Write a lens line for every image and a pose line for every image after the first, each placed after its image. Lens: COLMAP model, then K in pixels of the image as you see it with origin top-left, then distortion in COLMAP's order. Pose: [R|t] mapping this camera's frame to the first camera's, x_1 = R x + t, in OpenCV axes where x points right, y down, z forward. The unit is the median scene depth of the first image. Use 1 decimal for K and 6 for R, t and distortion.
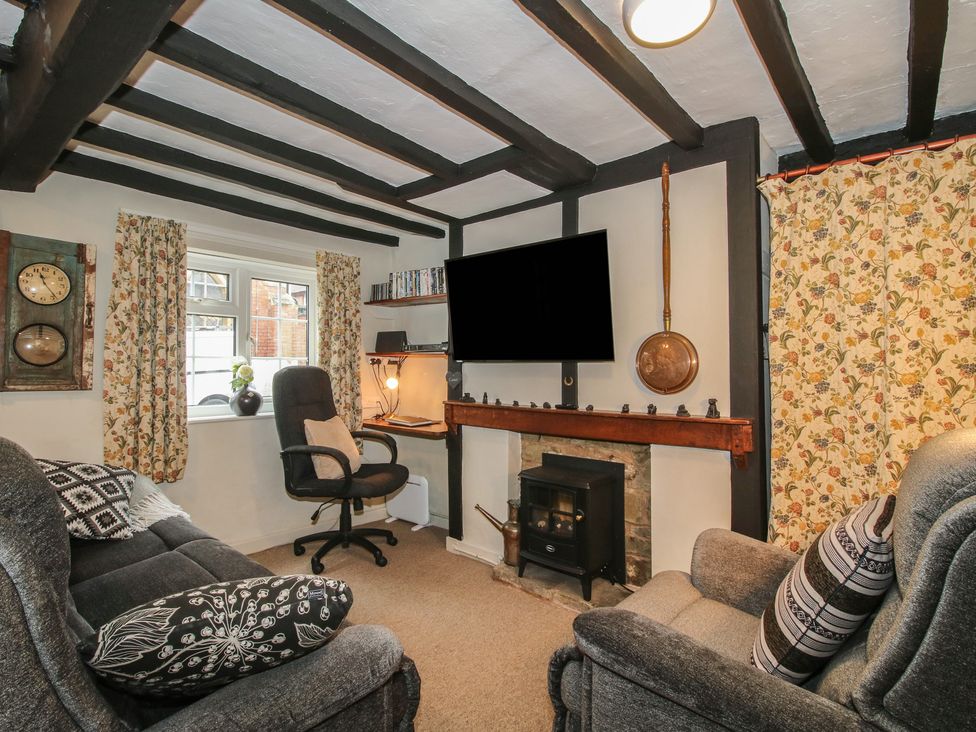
lens RADIAL K [[518.9, 0, 477.6], [0, 518.9, 358.3], [0, 0, 1]] dist [0.002775, -0.016345]
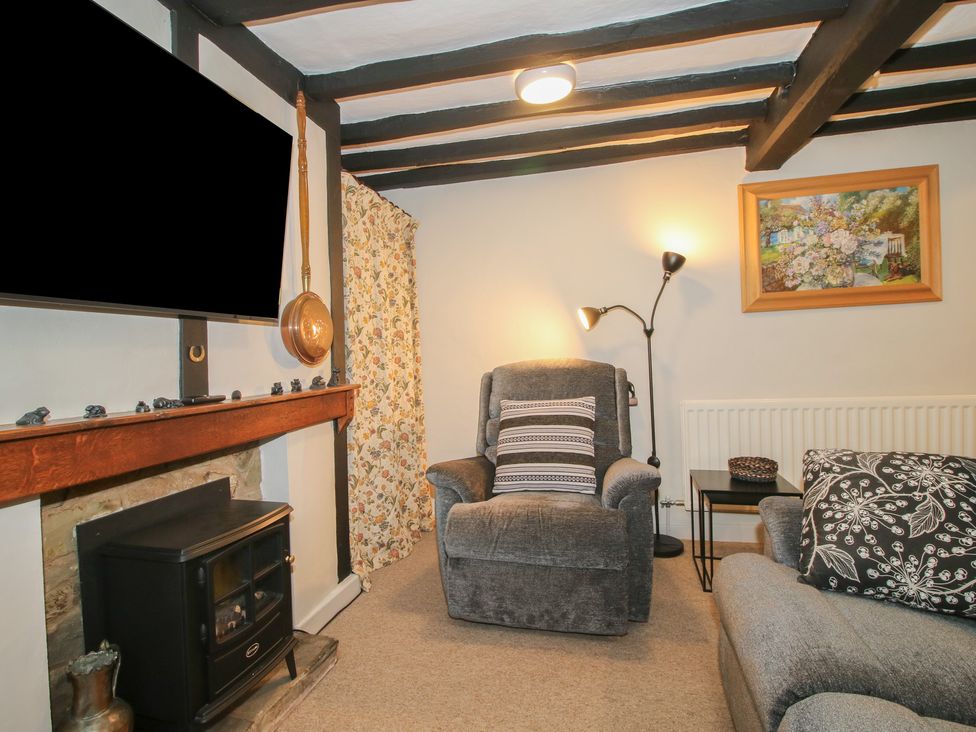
lens RADIAL K [[518.9, 0, 477.6], [0, 518.9, 358.3], [0, 0, 1]] dist [0.002775, -0.016345]
pose [[-0.449848, 0.010898, 0.893039, -0.457503], [0.011984, 0.999909, -0.006165, 0.058784], [-0.893025, 0.007929, -0.449937, 1.017851]]
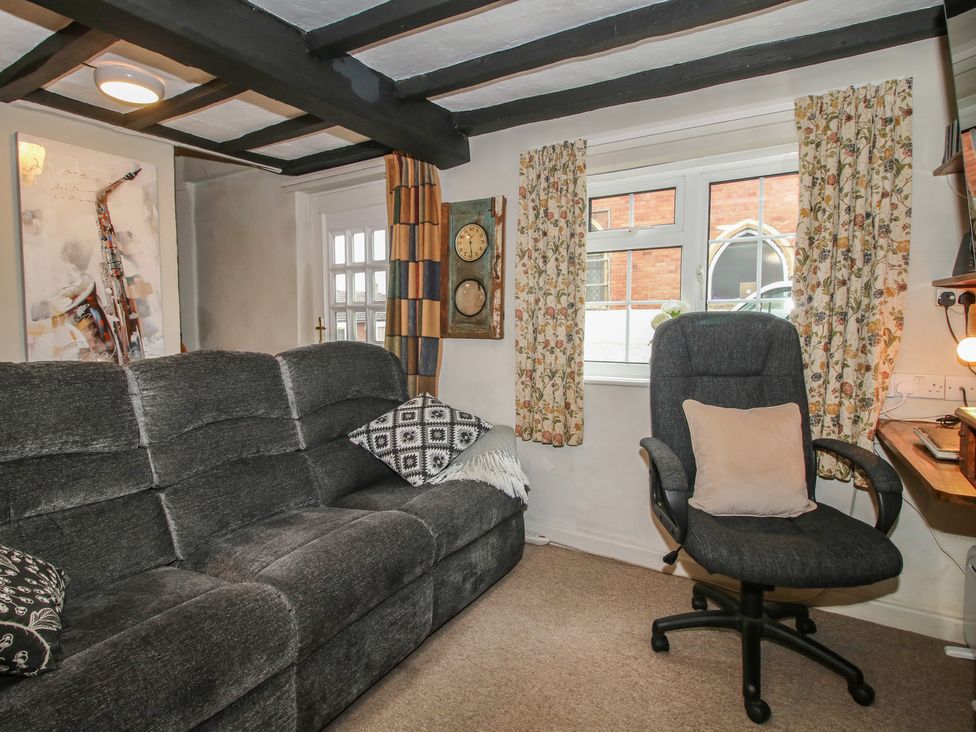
lens RADIAL K [[518.9, 0, 477.6], [0, 518.9, 358.3], [0, 0, 1]] dist [0.002775, -0.016345]
pose [[0.159656, 0.069912, -0.984694, 0.265707], [0.025640, 0.996859, 0.074933, 0.020151], [0.986840, -0.037211, 0.157362, 0.779642]]
